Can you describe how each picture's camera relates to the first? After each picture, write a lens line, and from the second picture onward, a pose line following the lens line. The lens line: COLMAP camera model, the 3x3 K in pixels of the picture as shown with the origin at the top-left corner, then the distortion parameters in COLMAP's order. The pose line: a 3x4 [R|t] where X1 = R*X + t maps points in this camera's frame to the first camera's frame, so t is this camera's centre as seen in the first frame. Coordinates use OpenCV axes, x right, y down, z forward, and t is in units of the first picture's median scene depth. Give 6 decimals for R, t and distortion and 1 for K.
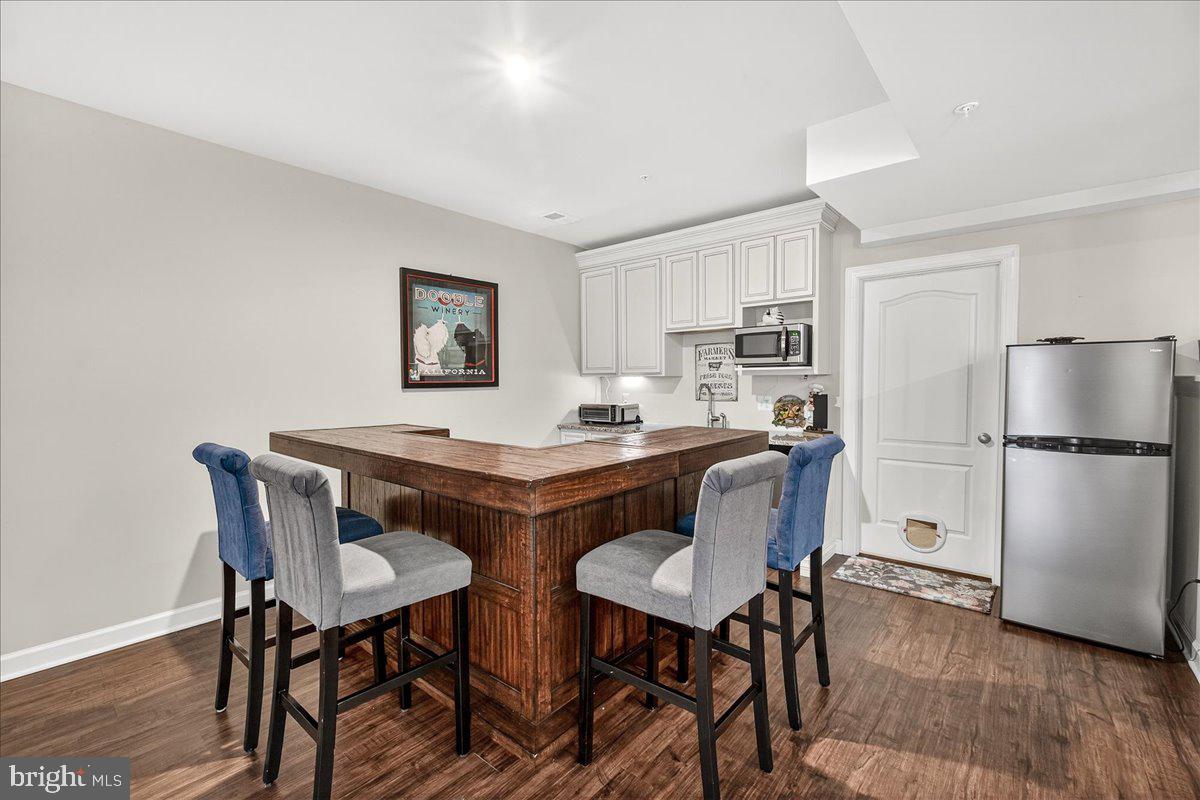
lens RADIAL K [[510.3, 0, 593.1], [0, 510.3, 400.4], [0, 0, 1]] dist [-0.018711, 0.000018]
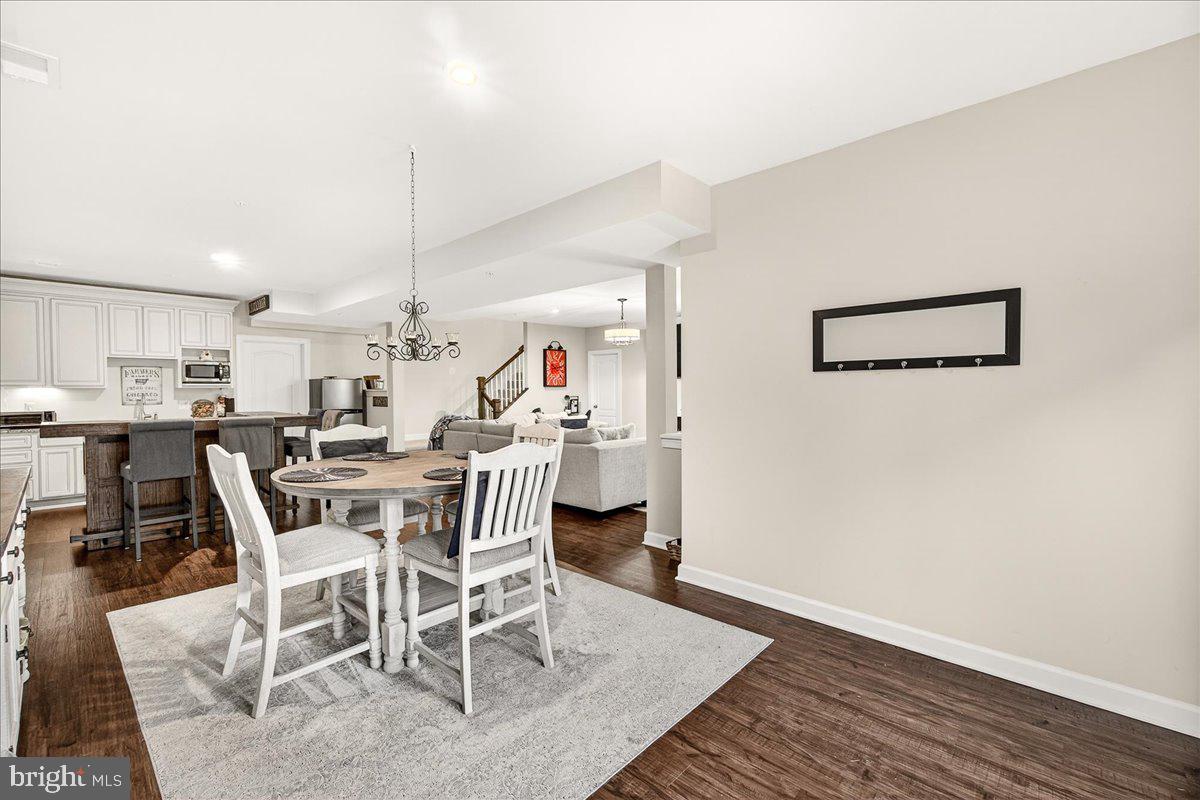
lens RADIAL K [[510.3, 0, 593.1], [0, 510.3, 400.4], [0, 0, 1]] dist [-0.018711, 0.000018]
pose [[0.039770, -0.012300, 0.999133, -1.208296], [0.043675, 0.998990, 0.010560, 0.031261], [-0.998254, 0.043217, 0.040267, -0.392220]]
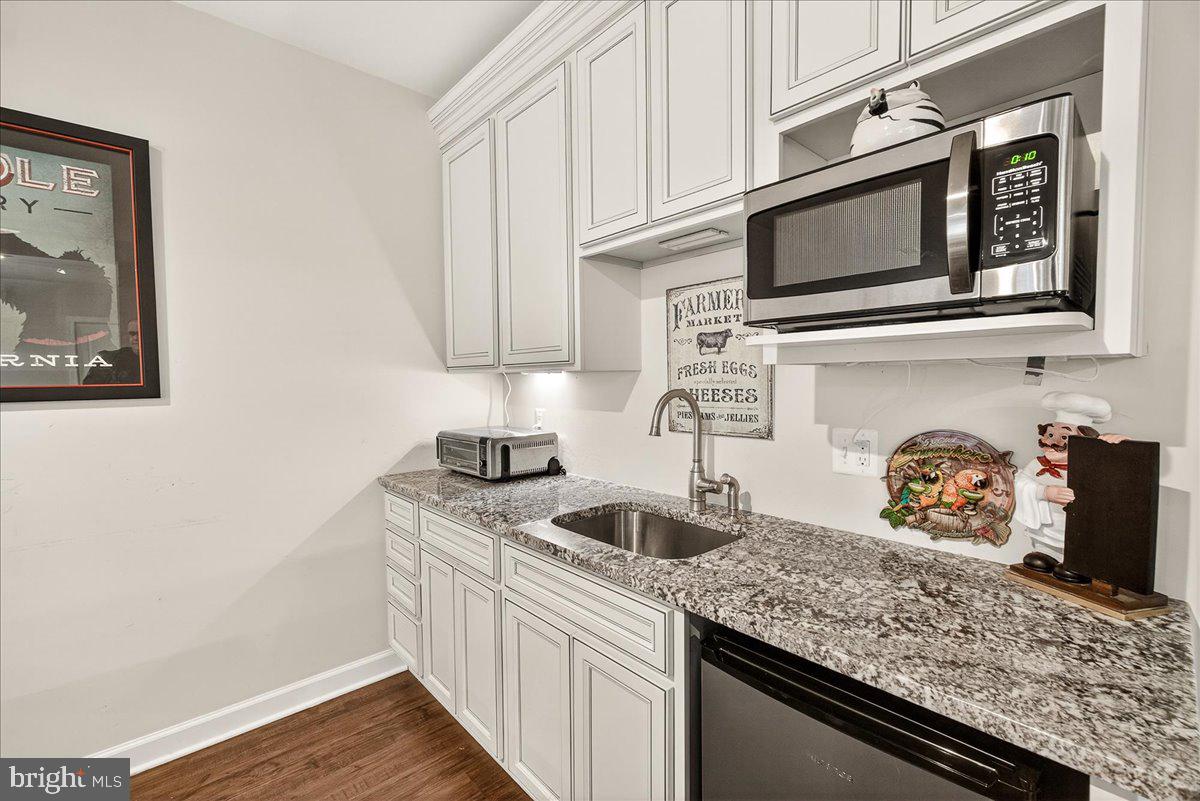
lens RADIAL K [[510.3, 0, 593.1], [0, 510.3, 400.9], [0, 0, 1]] dist [-0.018711, 0.000018]
pose [[0.992205, 0.002418, -0.124594, 0.202012], [-0.002107, 0.999994, 0.002632, -0.025414], [0.124599, -0.002349, 0.992204, 0.628937]]
